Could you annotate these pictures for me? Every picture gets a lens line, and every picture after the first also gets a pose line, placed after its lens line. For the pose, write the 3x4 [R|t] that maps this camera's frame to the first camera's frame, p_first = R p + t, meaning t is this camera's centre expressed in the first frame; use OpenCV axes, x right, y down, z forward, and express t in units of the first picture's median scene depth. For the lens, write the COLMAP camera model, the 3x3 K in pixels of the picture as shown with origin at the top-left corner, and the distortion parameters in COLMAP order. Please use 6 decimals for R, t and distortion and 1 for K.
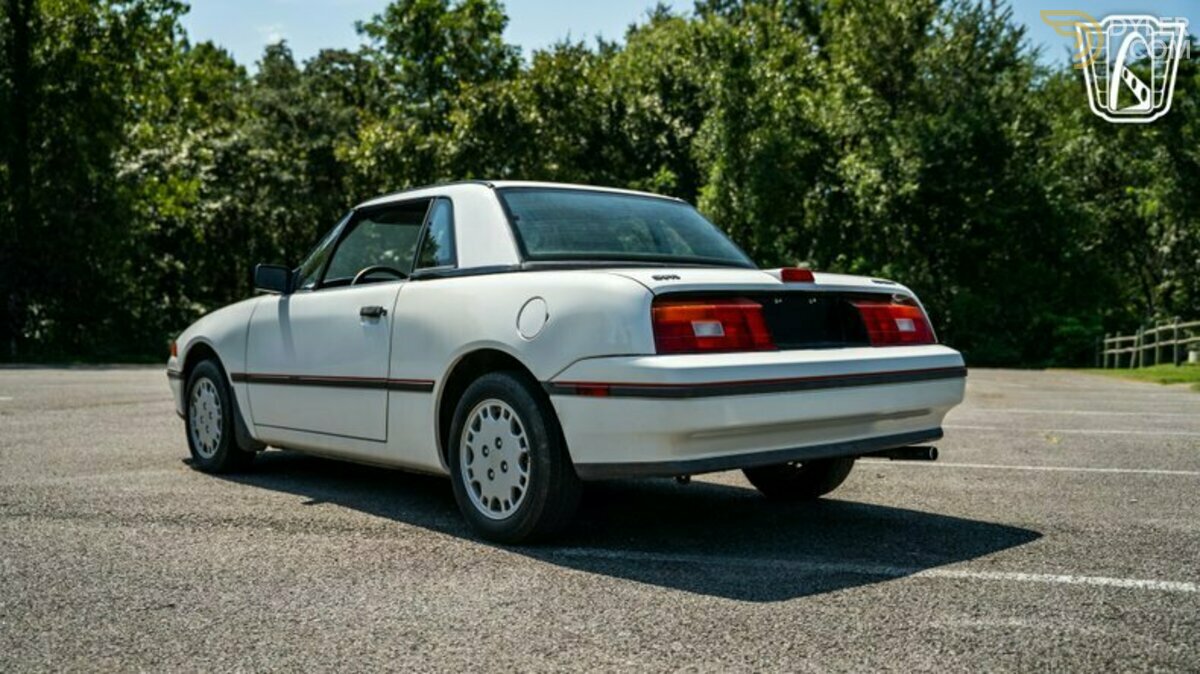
lens RADIAL K [[1142.1, 0, 596.7], [0, 1142.1, 338.4], [0, 0, 1]] dist [-0.006723, 0.000000]
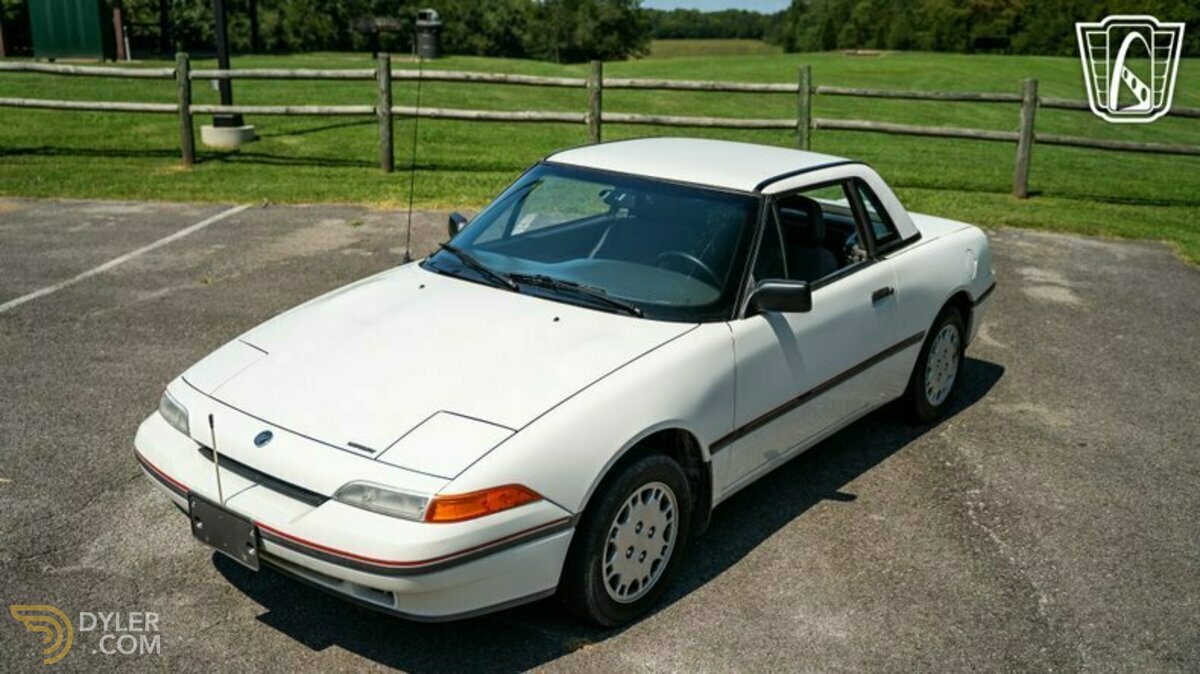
lens RADIAL K [[1142.1, 0, 602.9], [0, 1142.1, 333.9], [0, 0, 1]] dist [-0.006723, 0.000000]
pose [[-0.198115, -0.278943, 0.939649, -1.154117], [-0.013495, 0.959336, 0.281942, -0.284595], [-0.980086, 0.043177, -0.193823, 1.449920]]
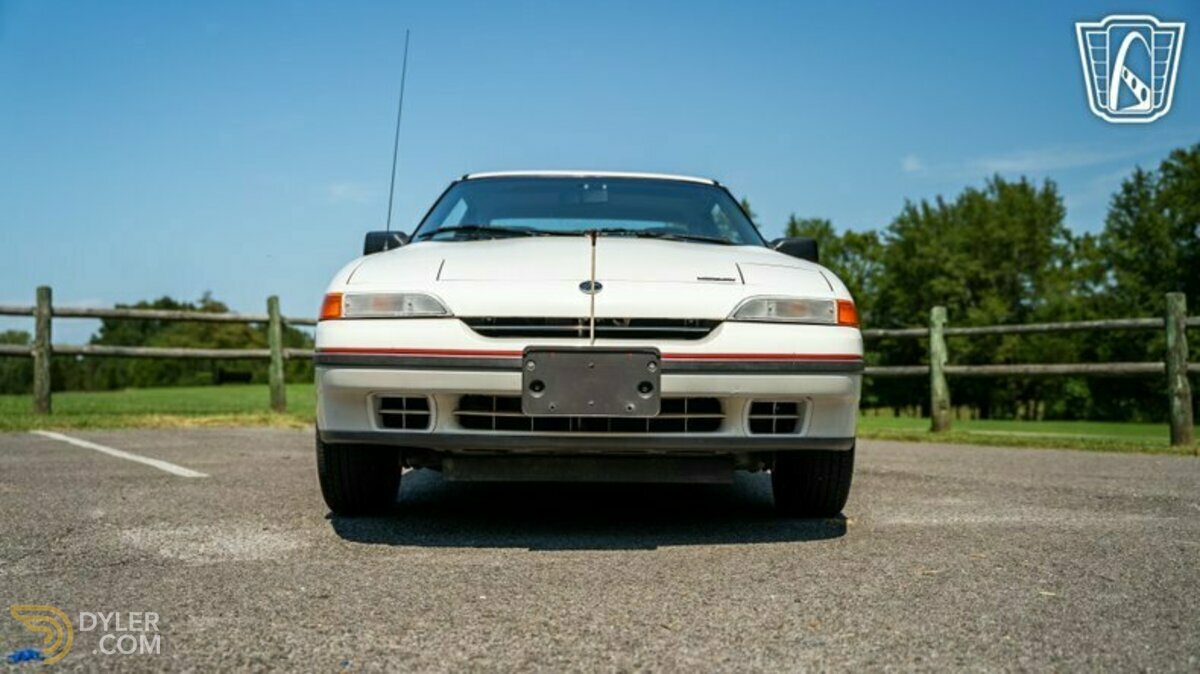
lens RADIAL K [[1142.1, 0, 598.5], [0, 1142.1, 339.2], [0, 0, 1]] dist [-0.006723, 0.000000]
pose [[-0.766234, 0.017894, 0.642313, -0.835847], [0.000953, 0.999643, -0.026713, 0.044731], [-0.642561, -0.019856, -0.765977, 2.017719]]
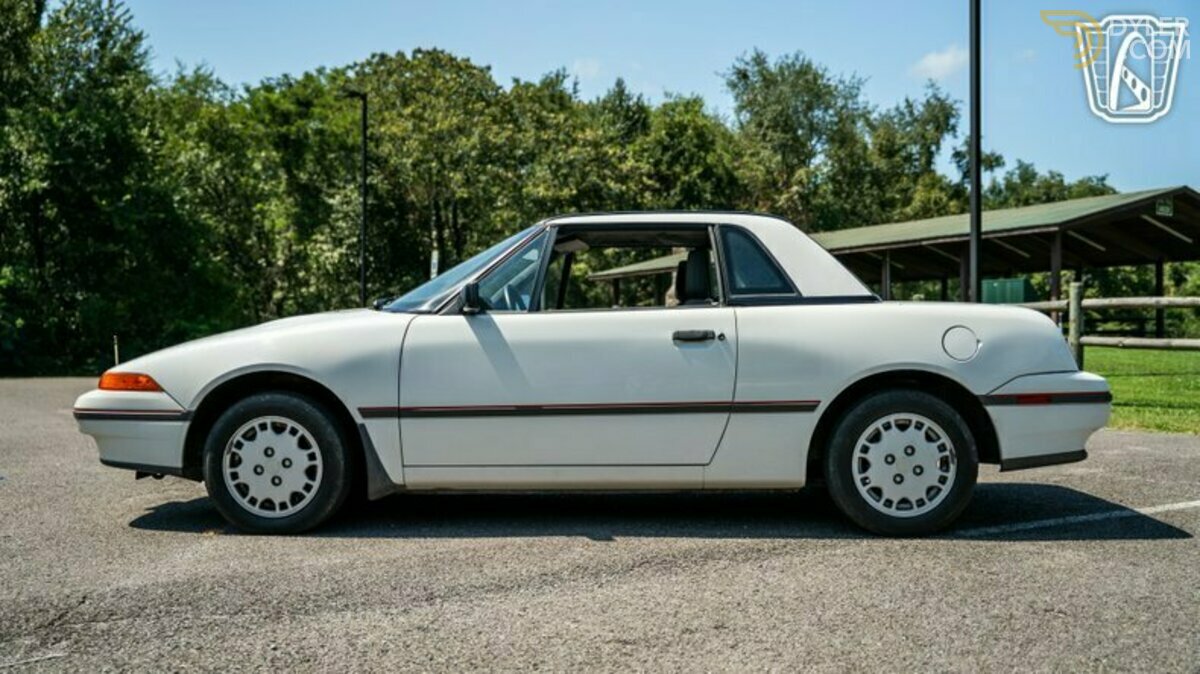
lens RADIAL K [[1142.1, 0, 598.7], [0, 1142.1, 334.8], [0, 0, 1]] dist [-0.006723, 0.000000]
pose [[0.679416, -0.004745, 0.733738, -0.976042], [0.010657, 0.999937, -0.003402, -0.021610], [-0.733676, 0.010131, 0.679424, 0.376813]]
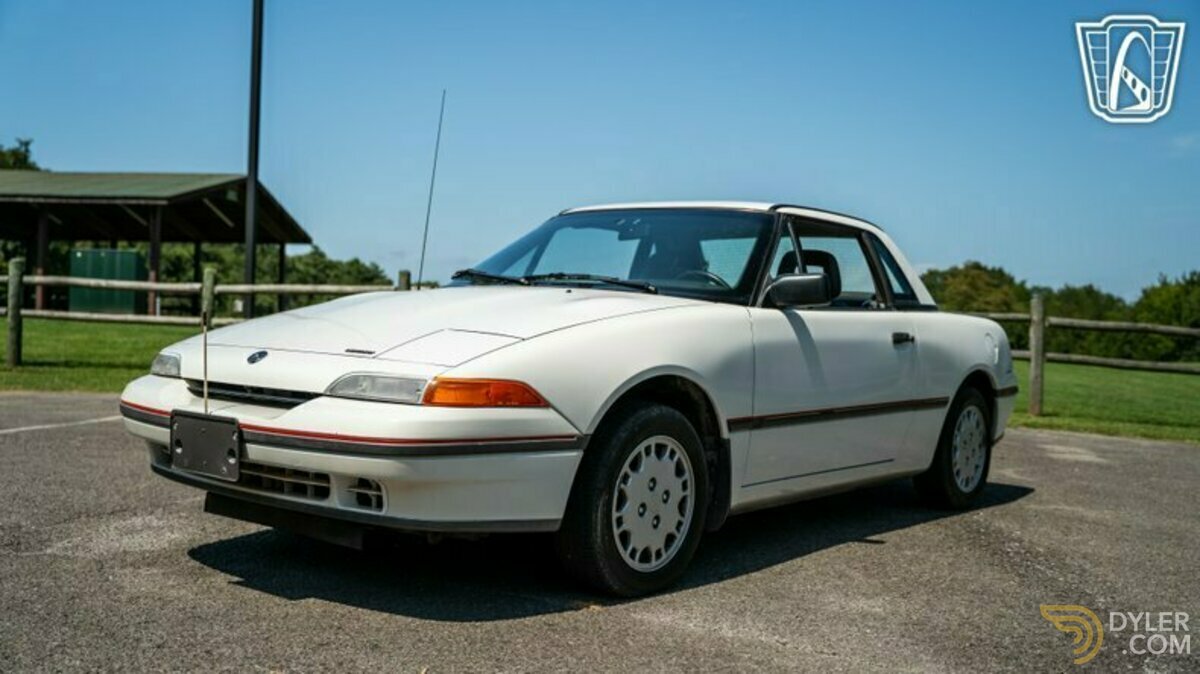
lens RADIAL K [[1142.1, 0, 604.1], [0, 1142.1, 329.3], [0, 0, 1]] dist [-0.006723, 0.000000]
pose [[-0.186308, -0.013191, 0.982403, -1.164202], [-0.029609, 0.999531, 0.007806, -0.031240], [-0.982045, -0.027634, -0.186612, 1.447188]]
